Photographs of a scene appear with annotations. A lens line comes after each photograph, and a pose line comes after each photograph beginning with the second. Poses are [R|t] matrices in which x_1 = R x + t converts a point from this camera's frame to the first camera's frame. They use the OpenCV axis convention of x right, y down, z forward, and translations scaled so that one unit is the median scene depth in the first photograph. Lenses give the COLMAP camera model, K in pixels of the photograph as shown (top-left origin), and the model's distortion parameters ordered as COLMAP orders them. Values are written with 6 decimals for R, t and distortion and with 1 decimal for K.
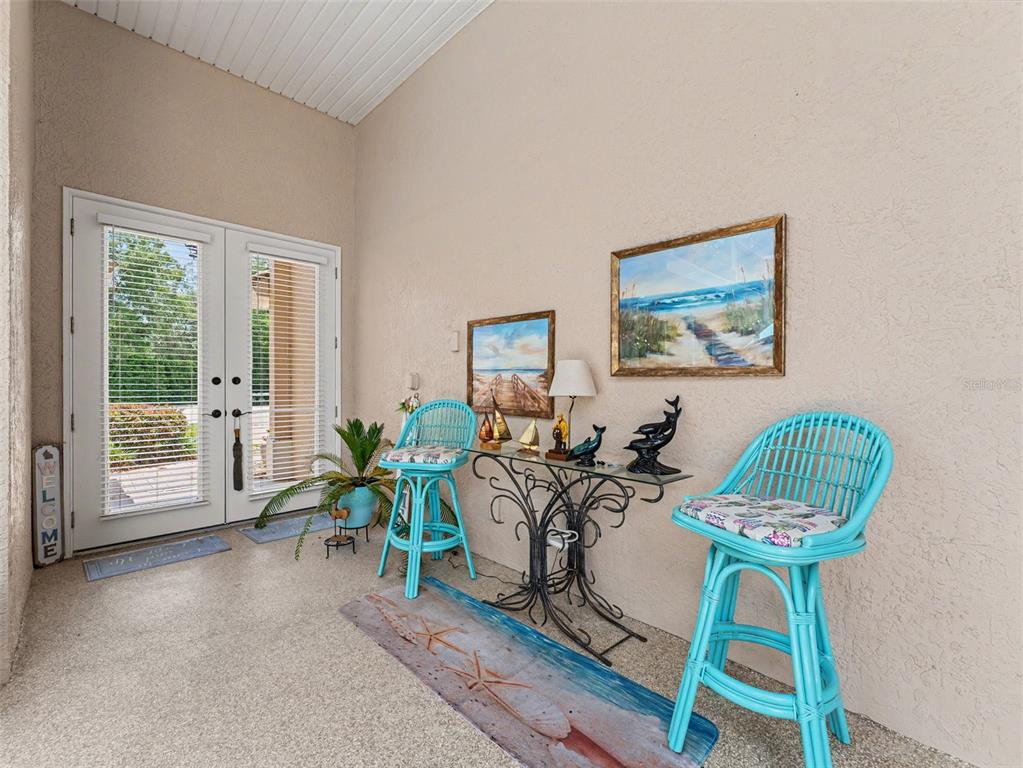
lens RADIAL K [[463.3, 0, 512.4], [0, 463.3, 385.2], [0, 0, 1]] dist [0.000835, -0.001574]
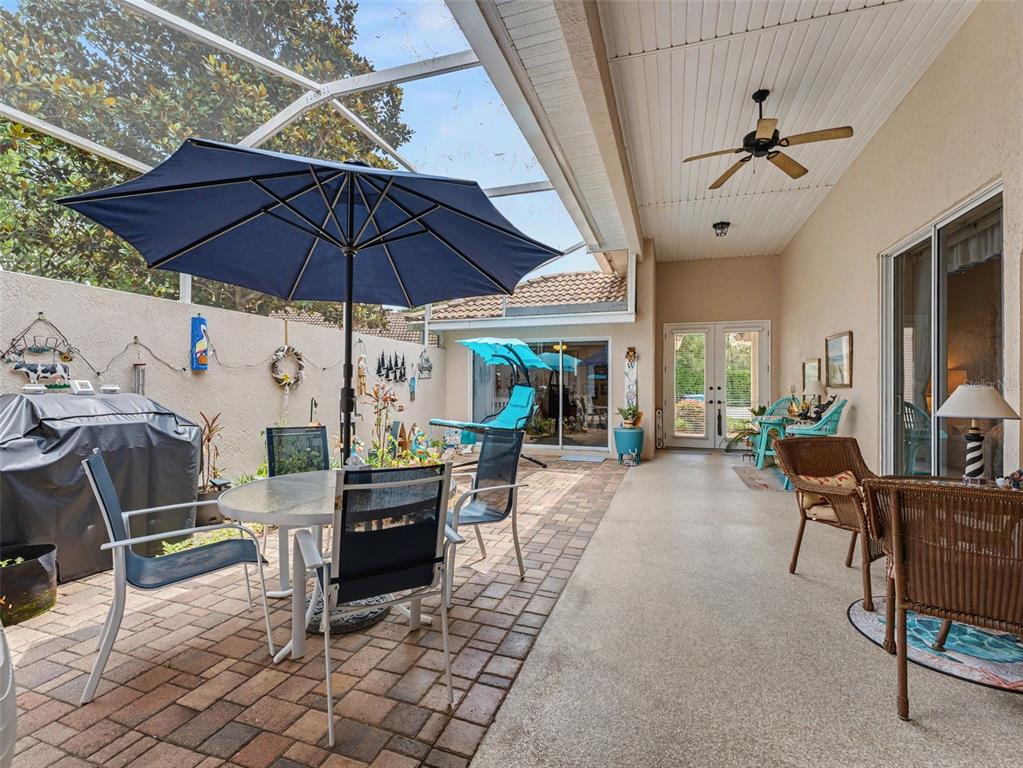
lens RADIAL K [[463.3, 0, 514.4], [0, 463.3, 380.0], [0, 0, 1]] dist [0.000835, -0.001574]
pose [[0.458004, -0.013150, -0.888853, 1.033930], [-0.008186, 0.999786, -0.019009, 0.001993], [0.888913, 0.015982, 0.457798, -1.012773]]
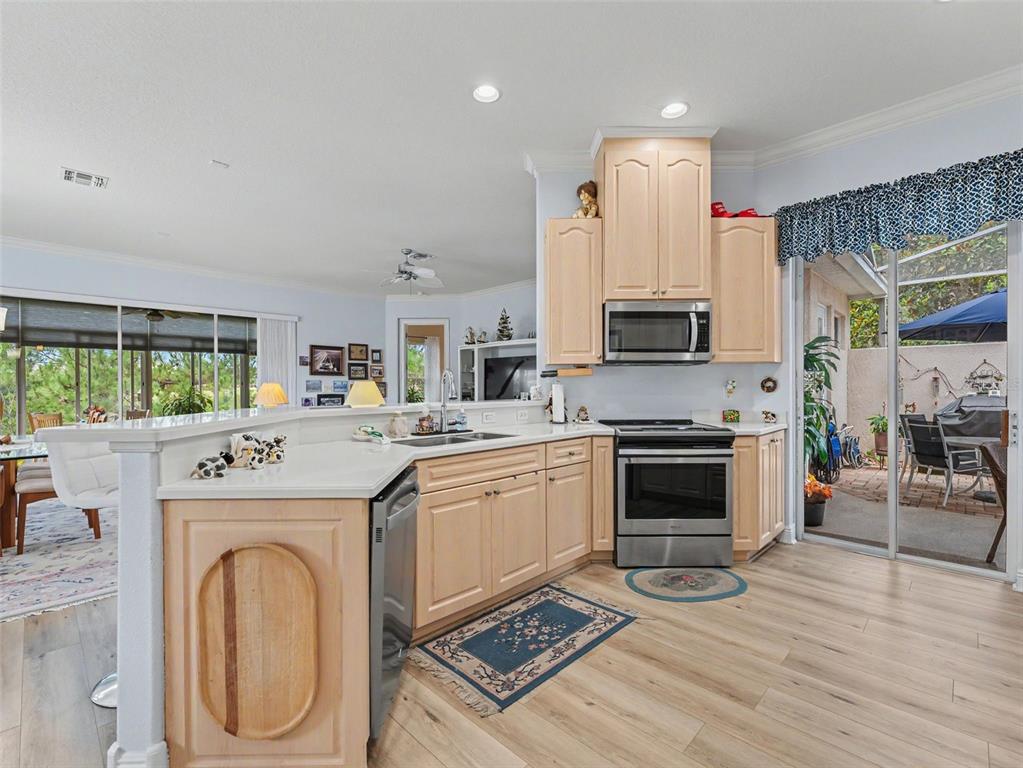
lens RADIAL K [[463.3, 0, 506.1], [0, 463.3, 387.4], [0, 0, 1]] dist [0.000835, -0.001574]
pose [[-0.999595, 0.003544, -0.028244, 2.118229], [0.003217, 0.999927, 0.011633, -0.058744], [0.028283, 0.011538, -0.999533, 0.839682]]
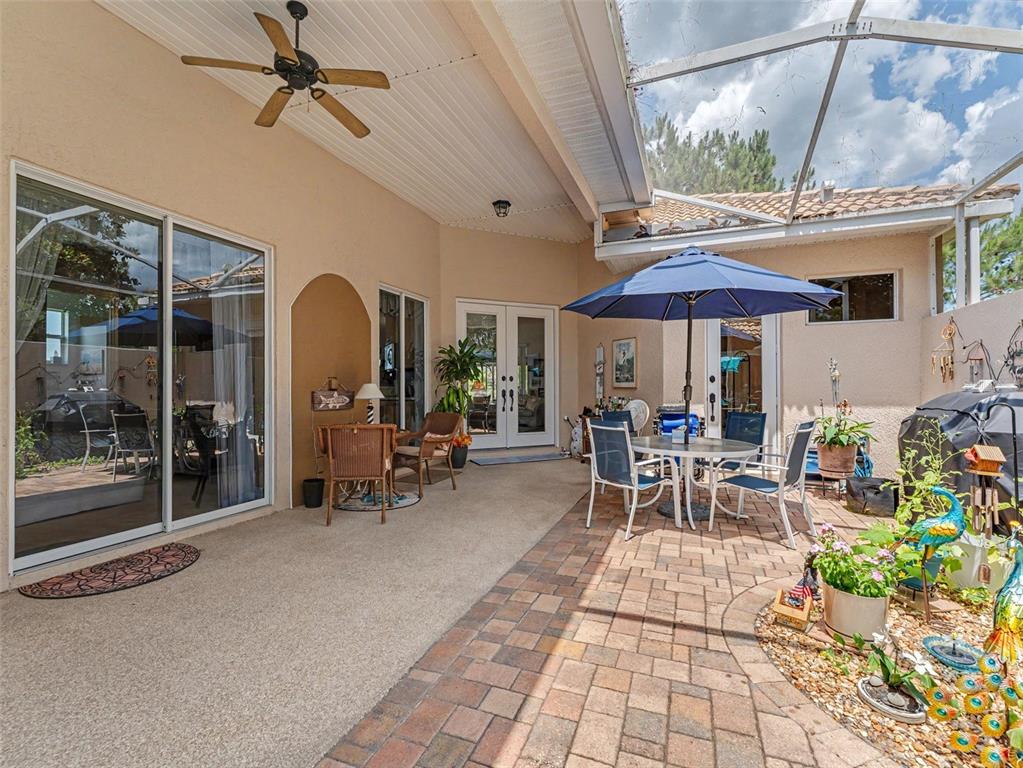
lens RADIAL K [[463.3, 0, 517.1], [0, 463.3, 386.2], [0, 0, 1]] dist [0.000835, -0.001574]
pose [[-0.426438, 0.004297, 0.904507, -0.991036], [0.004846, 0.999985, -0.002466, 0.004439], [-0.904504, 0.003332, -0.426452, 0.227963]]
